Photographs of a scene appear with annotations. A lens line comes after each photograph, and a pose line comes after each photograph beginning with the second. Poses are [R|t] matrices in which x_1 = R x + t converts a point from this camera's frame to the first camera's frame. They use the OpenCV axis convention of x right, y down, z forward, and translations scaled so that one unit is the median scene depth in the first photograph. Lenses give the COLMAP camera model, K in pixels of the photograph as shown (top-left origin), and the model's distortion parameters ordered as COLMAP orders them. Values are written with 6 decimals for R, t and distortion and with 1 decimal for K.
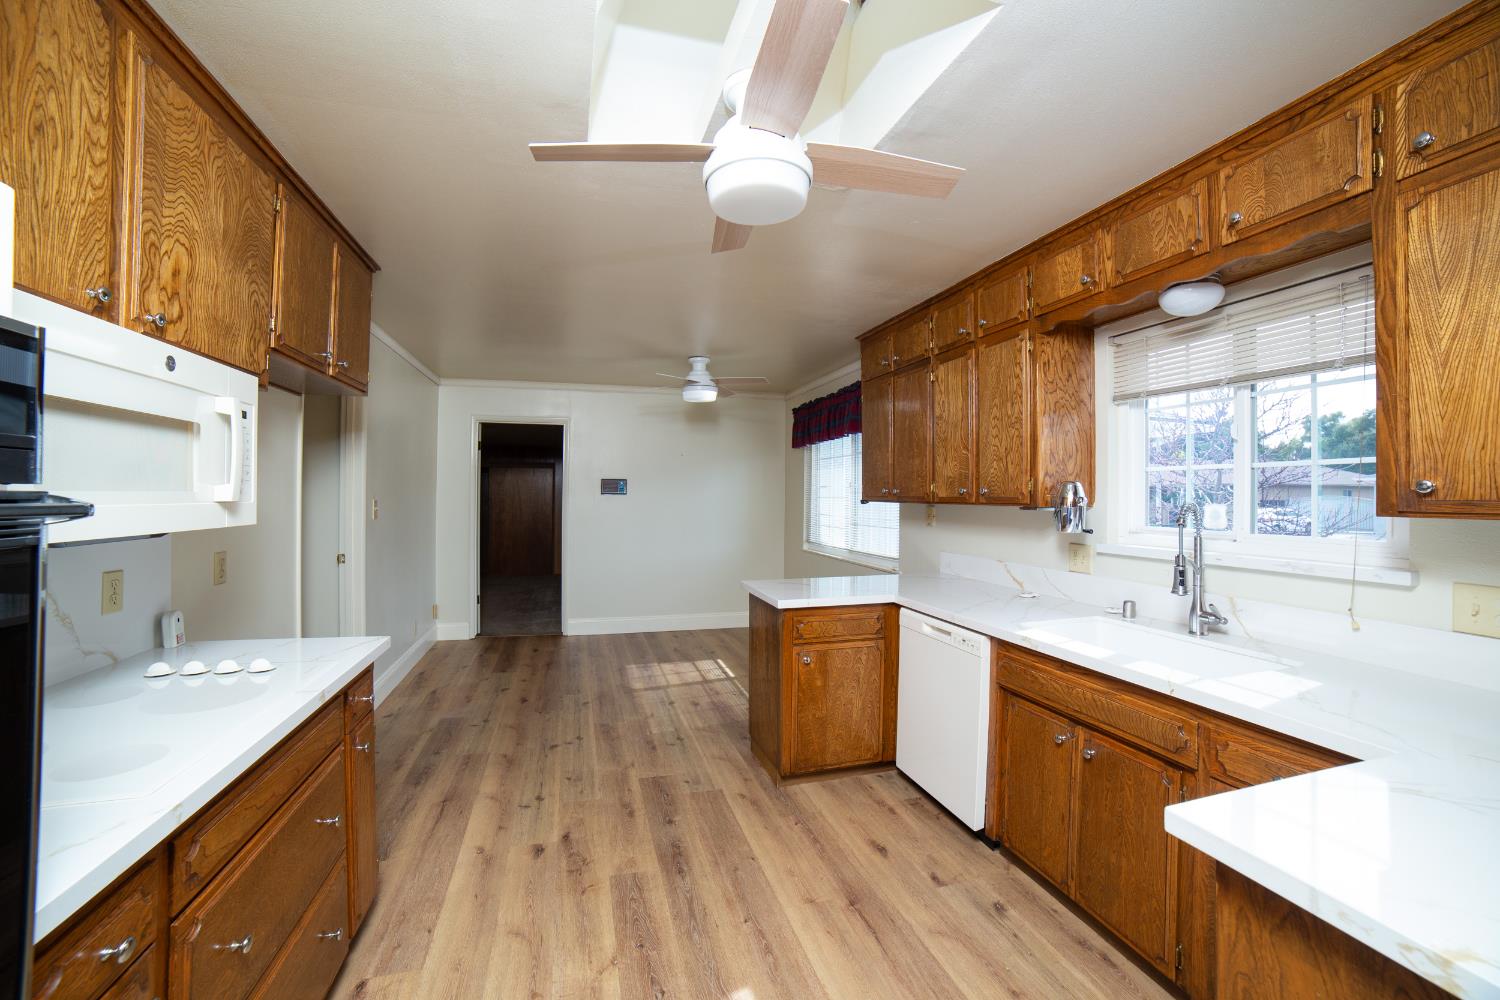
lens RADIAL K [[602.8, 0, 753.2], [0, 602.8, 490.7], [0, 0, 1]] dist [-0.079111, 0.035792]
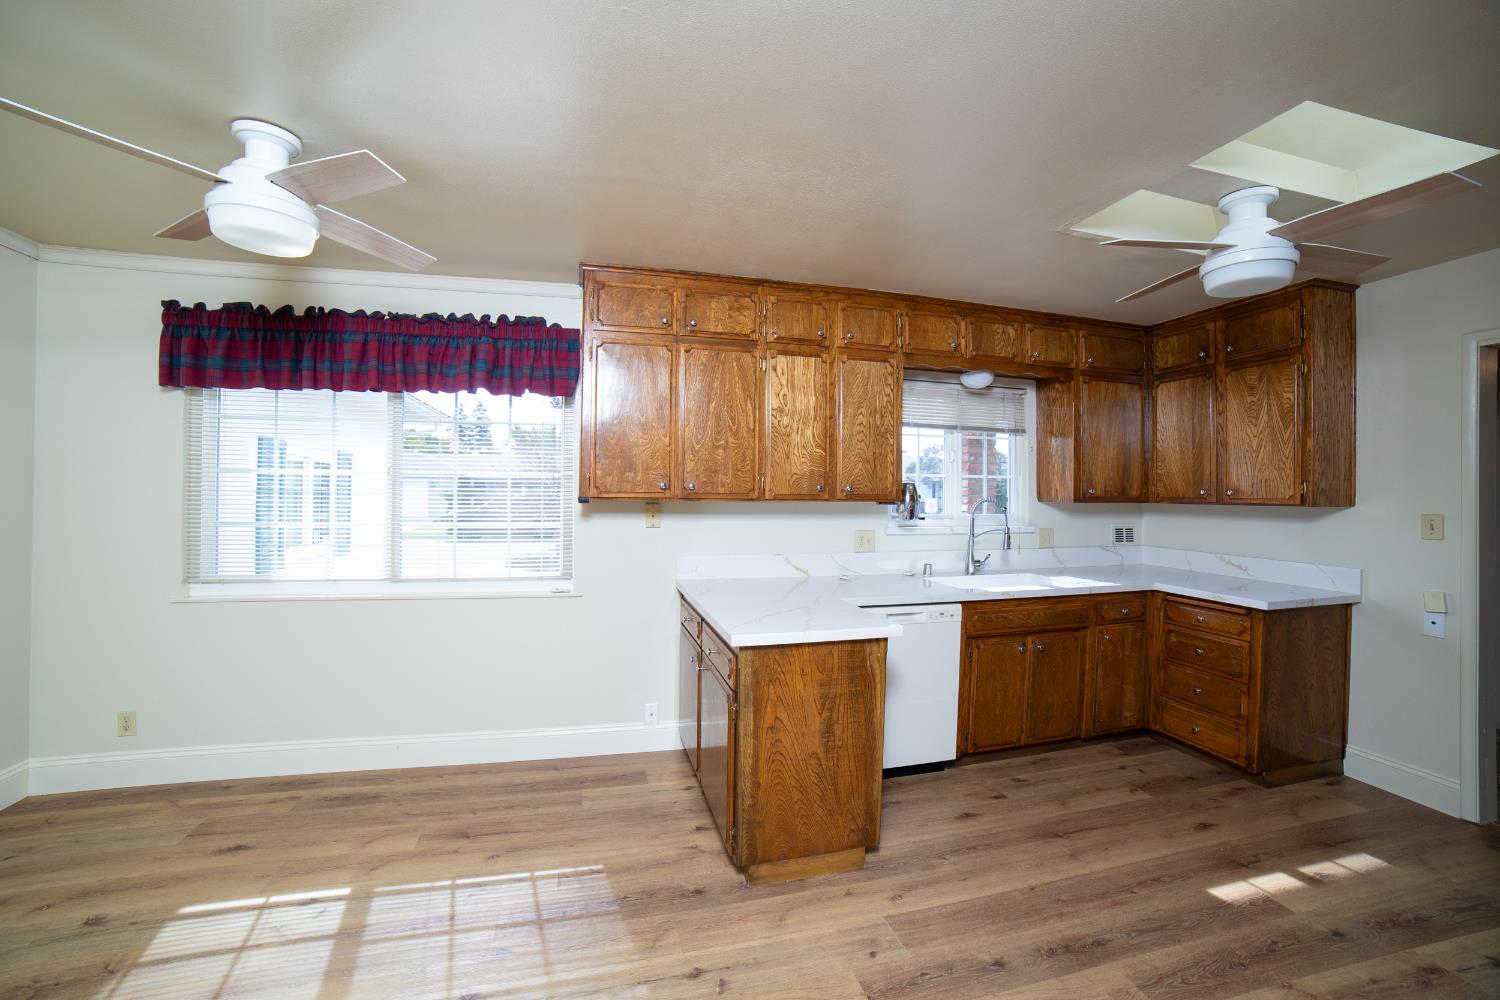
lens RADIAL K [[615.7, 0, 725.5], [0, 615.7, 494.1], [0, 0, 1]] dist [-0.094498, 0.033159]
pose [[0.042251, 0.000181, 0.999107, -0.741327], [-0.016207, 0.999869, 0.000504, 0.013965], [-0.998976, -0.016214, 0.042248, 1.153479]]
